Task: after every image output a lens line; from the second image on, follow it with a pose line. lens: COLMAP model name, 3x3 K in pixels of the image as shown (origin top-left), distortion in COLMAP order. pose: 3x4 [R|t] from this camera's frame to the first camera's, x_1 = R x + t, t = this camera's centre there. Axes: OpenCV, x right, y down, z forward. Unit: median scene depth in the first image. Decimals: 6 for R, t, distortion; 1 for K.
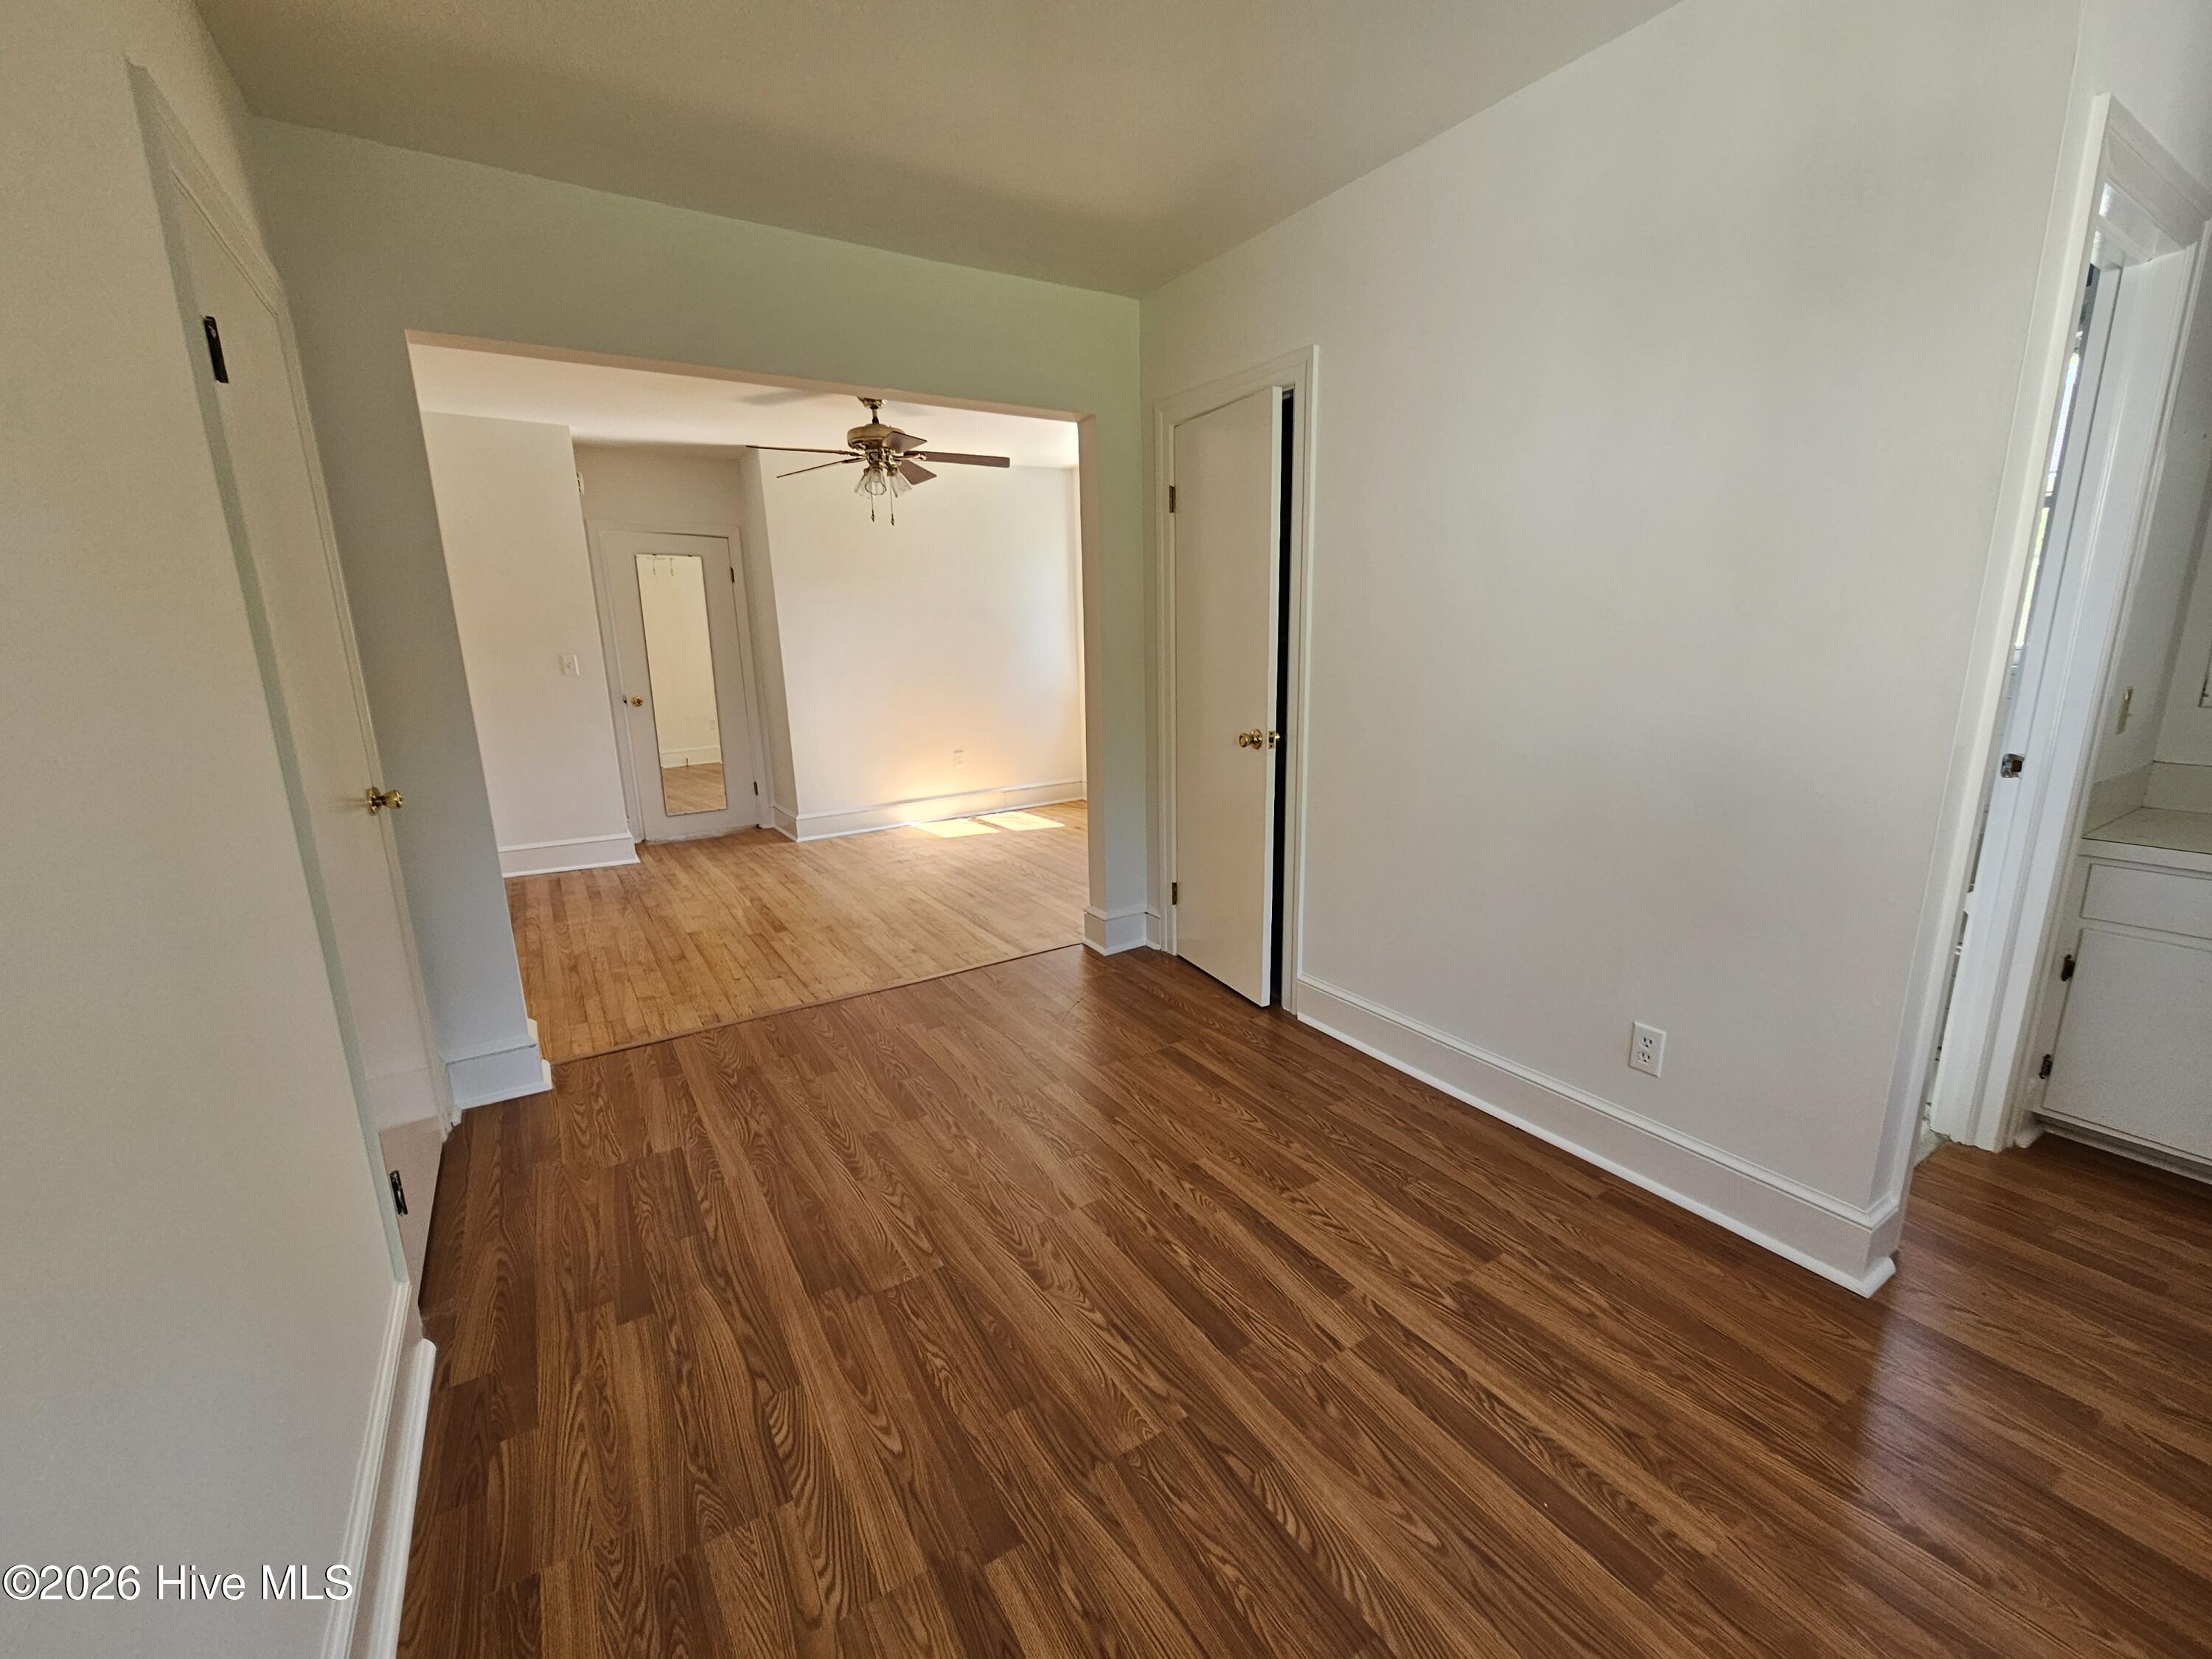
lens RADIAL K [[909.5, 0, 1107.1], [0, 909.5, 835.8], [0, 0, 1]] dist [0.004548, -0.000064]
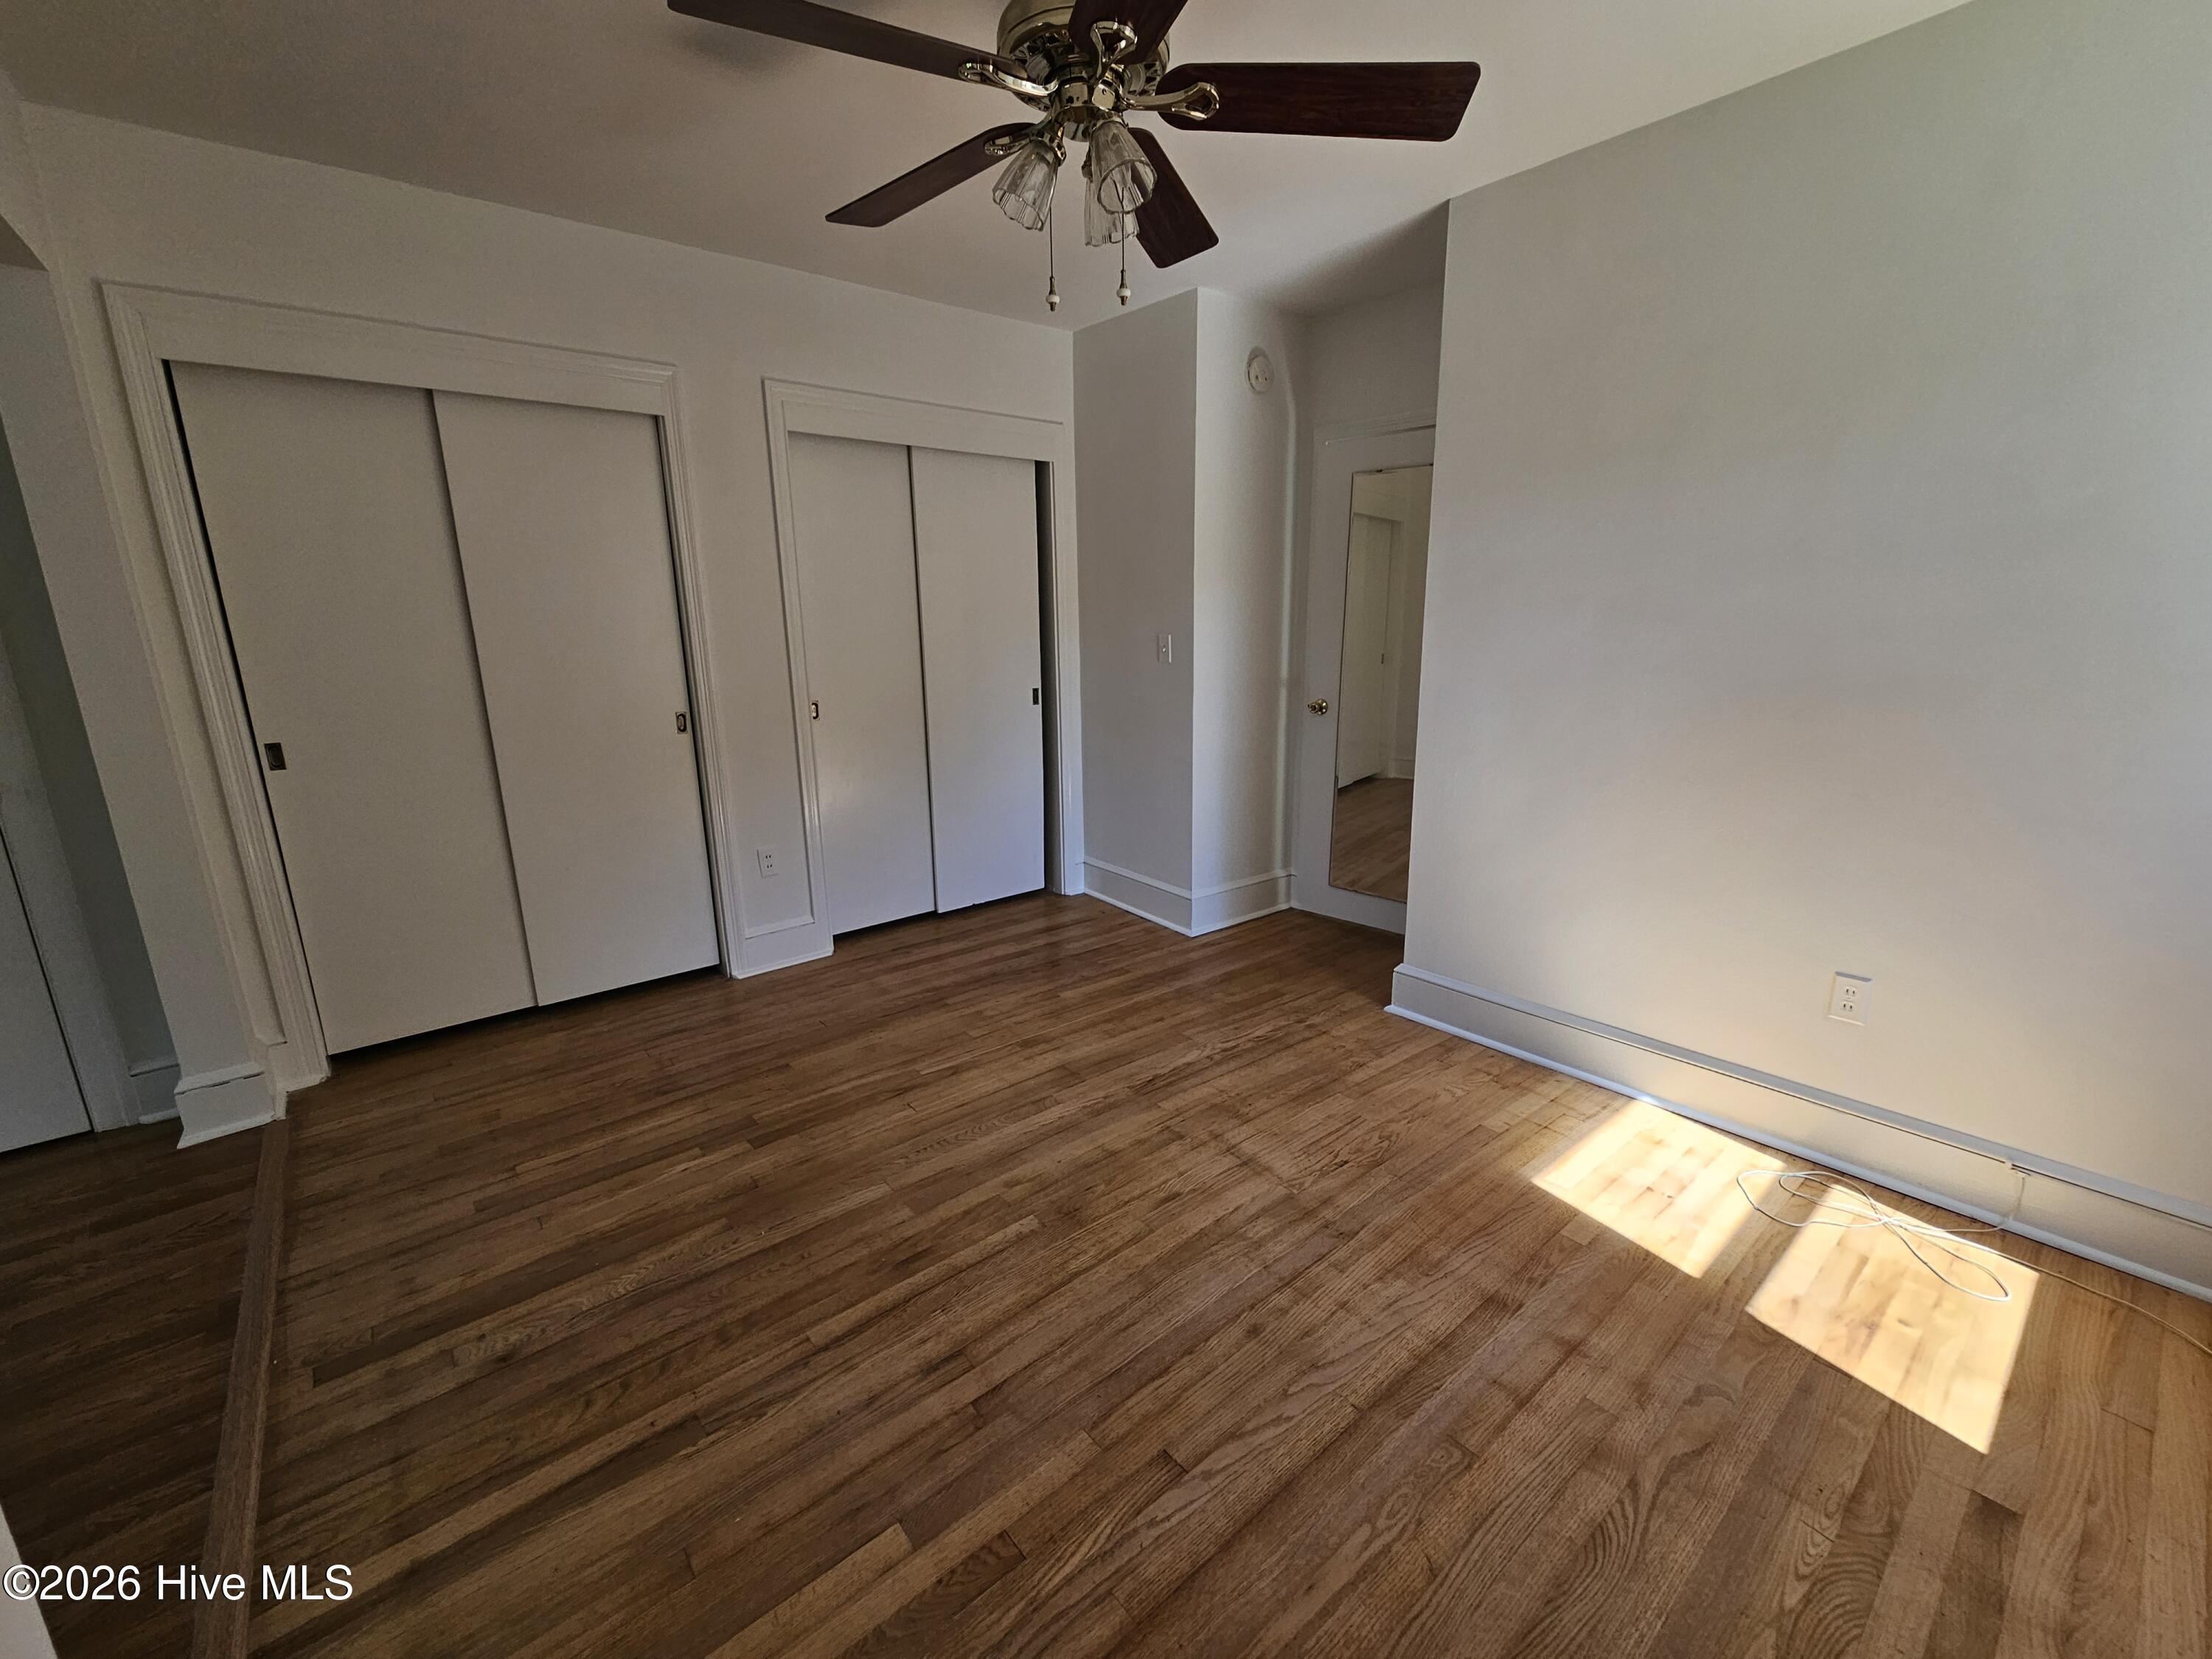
lens RADIAL K [[909.5, 0, 1110.5], [0, 909.5, 830.3], [0, 0, 1]] dist [0.004548, -0.000064]
pose [[0.120589, 0.251146, -0.960408, 0.154717], [-0.211861, 0.951690, 0.222265, -0.238891], [0.969832, 0.176670, 0.167972, 1.027440]]
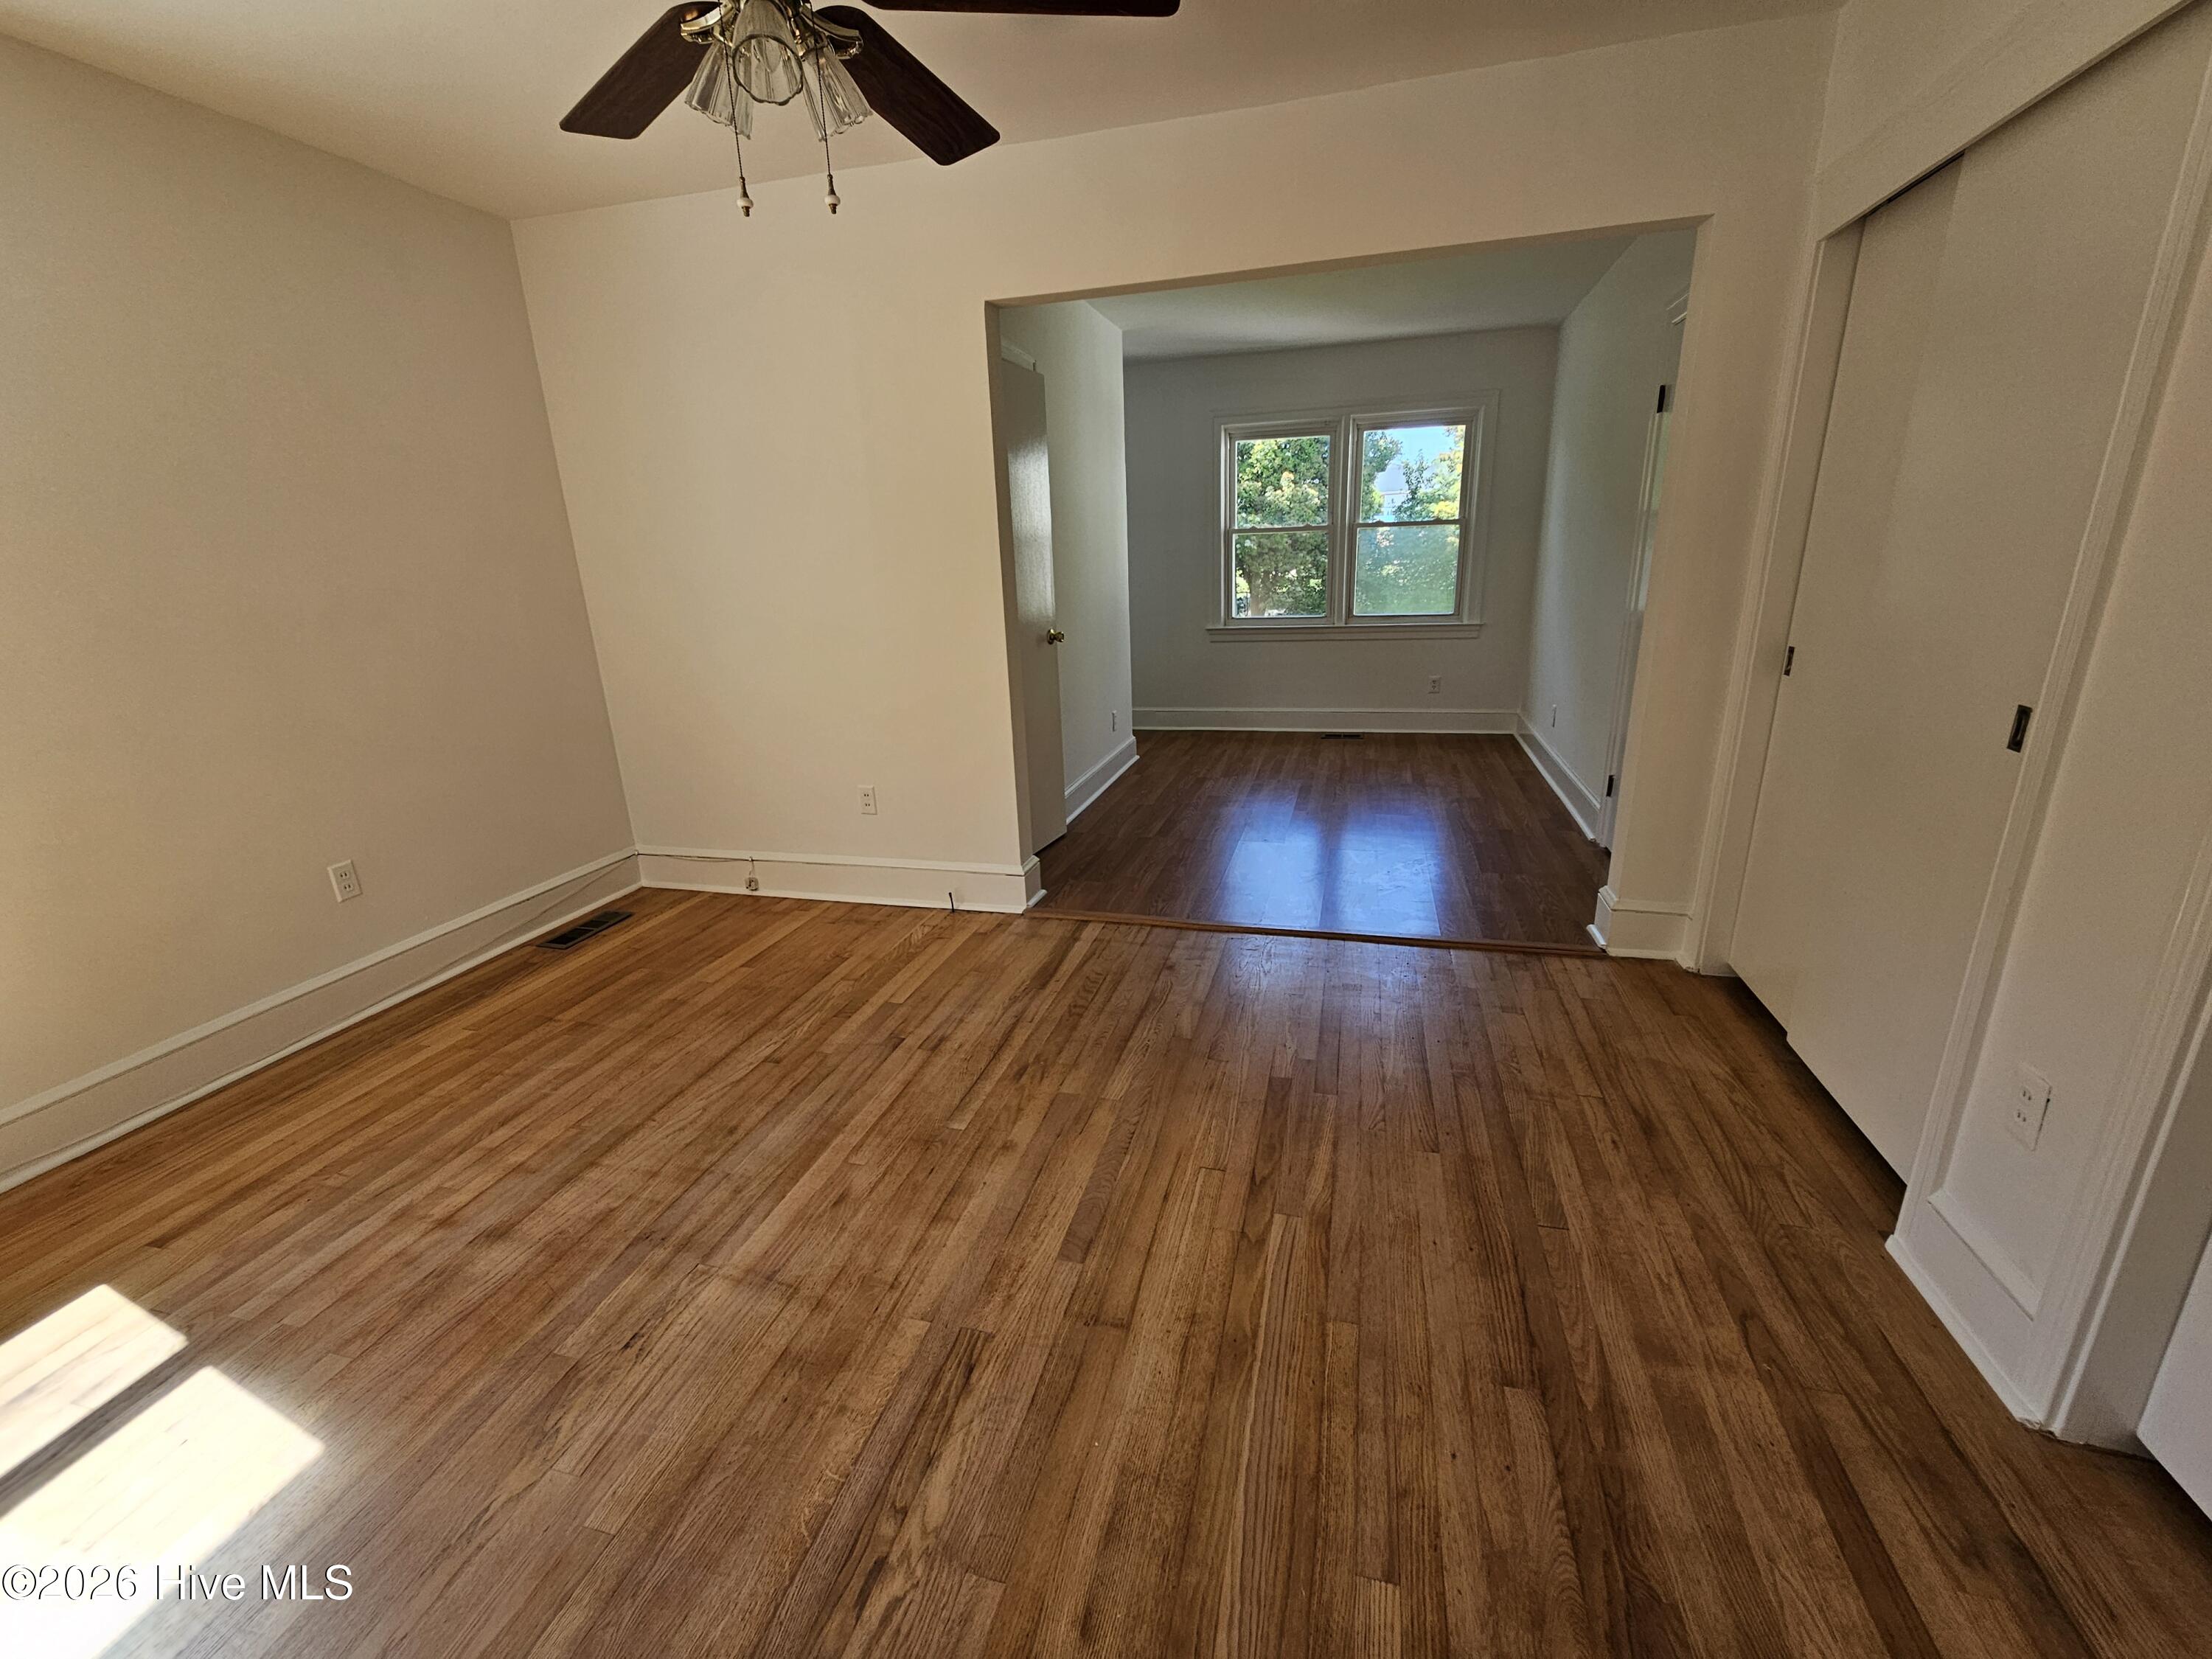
lens RADIAL K [[909.5, 0, 1102.9], [0, 909.5, 825.9], [0, 0, 1]] dist [0.004548, -0.000064]
pose [[-0.667523, -0.170781, 0.724740, -0.627283], [0.216495, 0.886773, 0.408367, -0.269640], [-0.712421, 0.429496, -0.554968, 1.250384]]
